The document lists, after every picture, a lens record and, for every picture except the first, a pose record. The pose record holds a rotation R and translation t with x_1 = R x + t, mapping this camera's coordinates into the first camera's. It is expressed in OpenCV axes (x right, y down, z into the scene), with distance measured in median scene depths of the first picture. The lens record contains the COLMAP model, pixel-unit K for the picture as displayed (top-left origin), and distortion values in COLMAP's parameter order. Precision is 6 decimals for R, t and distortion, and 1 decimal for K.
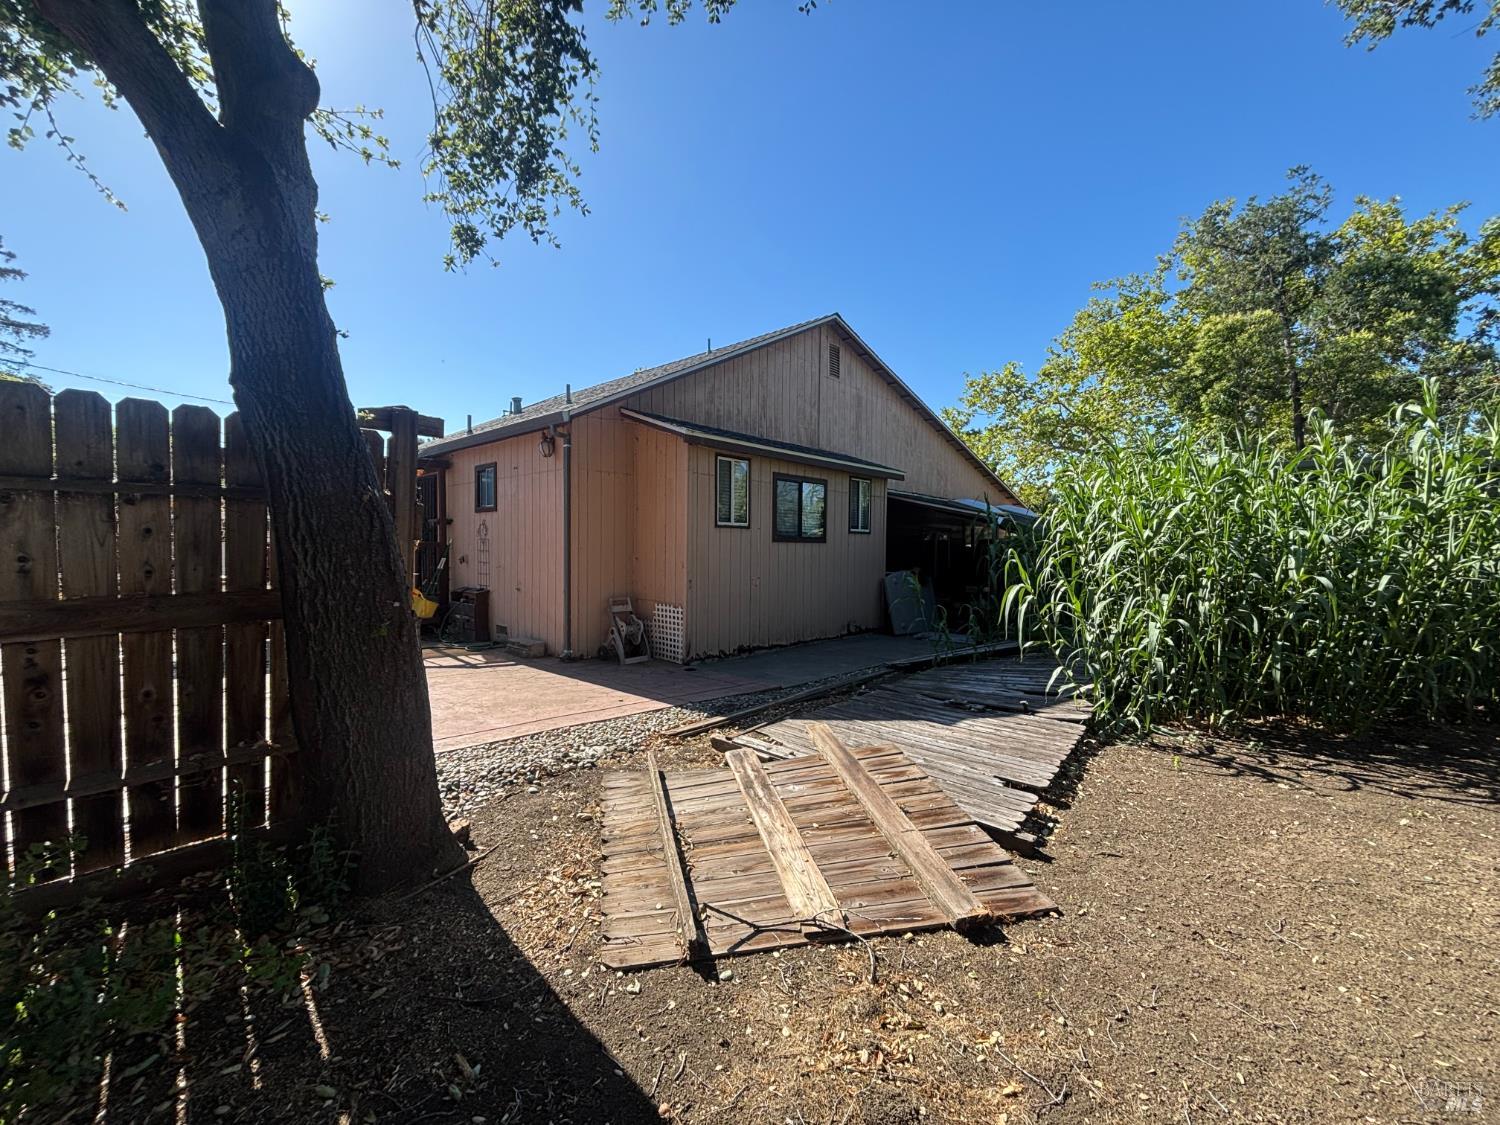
lens RADIAL K [[606.3, 0, 749.9], [0, 606.3, 564.0], [0, 0, 1]] dist [-0.005098, 0.000367]
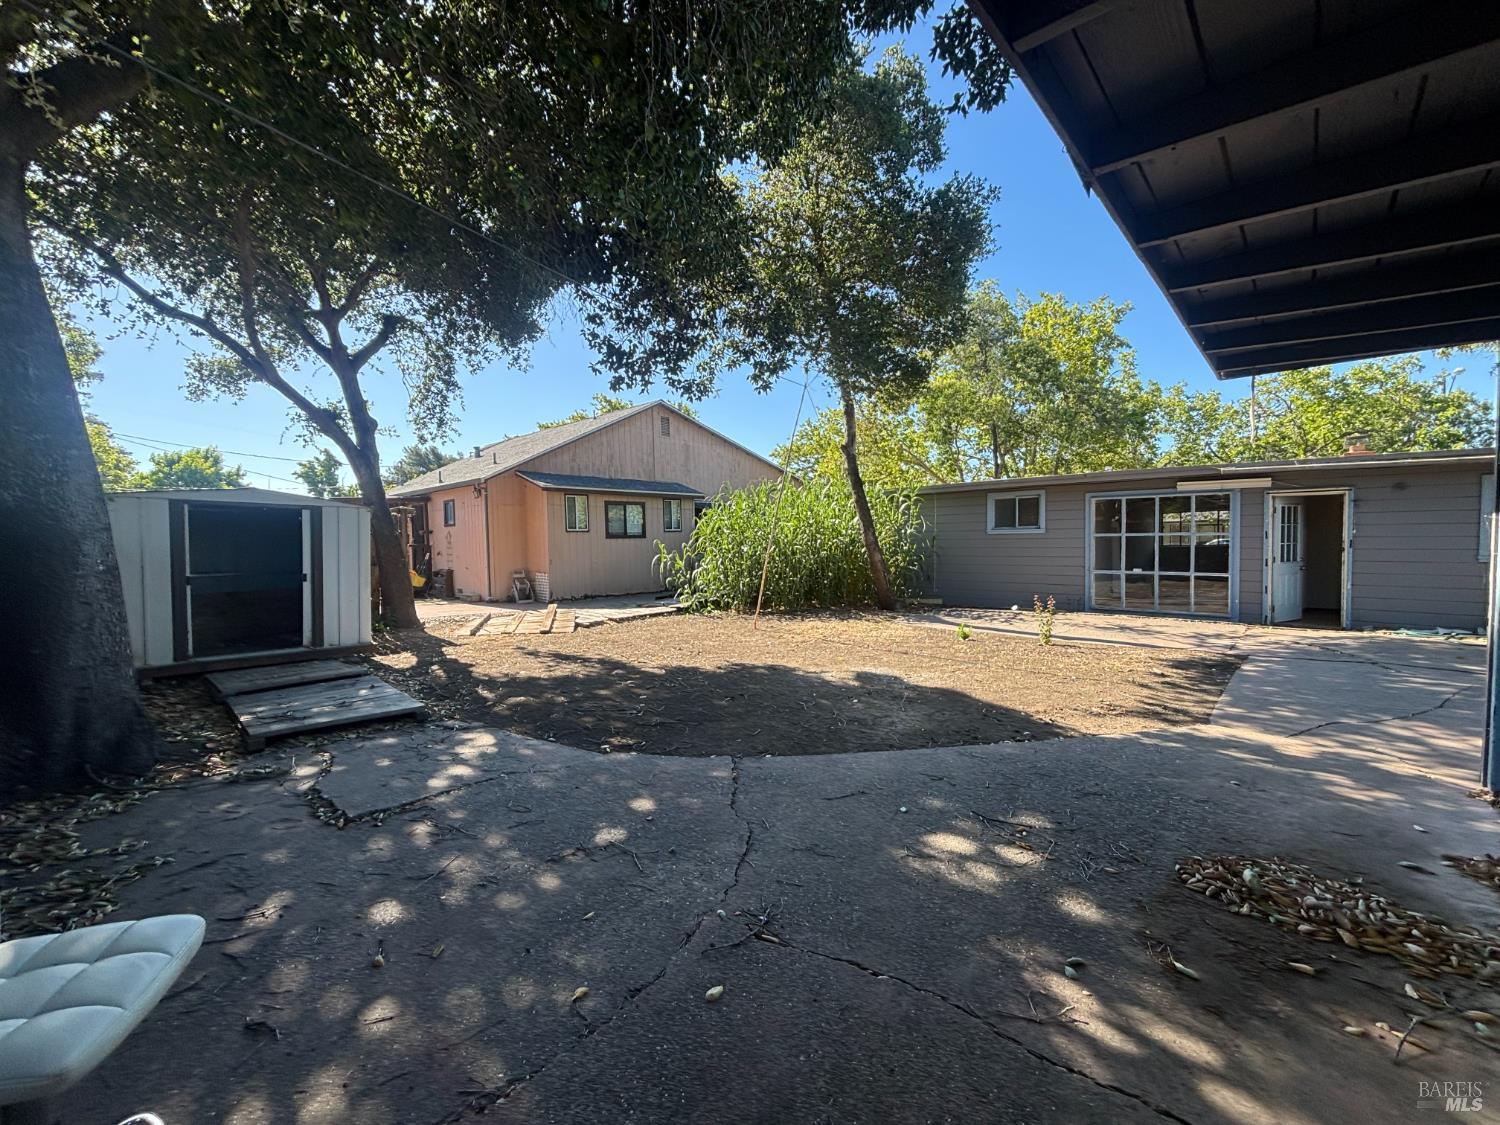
lens RADIAL K [[606.3, 0, 749.9], [0, 606.3, 564.0], [0, 0, 1]] dist [-0.005098, 0.000367]
pose [[0.999610, -0.027280, -0.005904, 0.480426], [0.027336, 0.999579, 0.009684, 0.033910], [0.005637, -0.009842, 0.999936, -0.826538]]
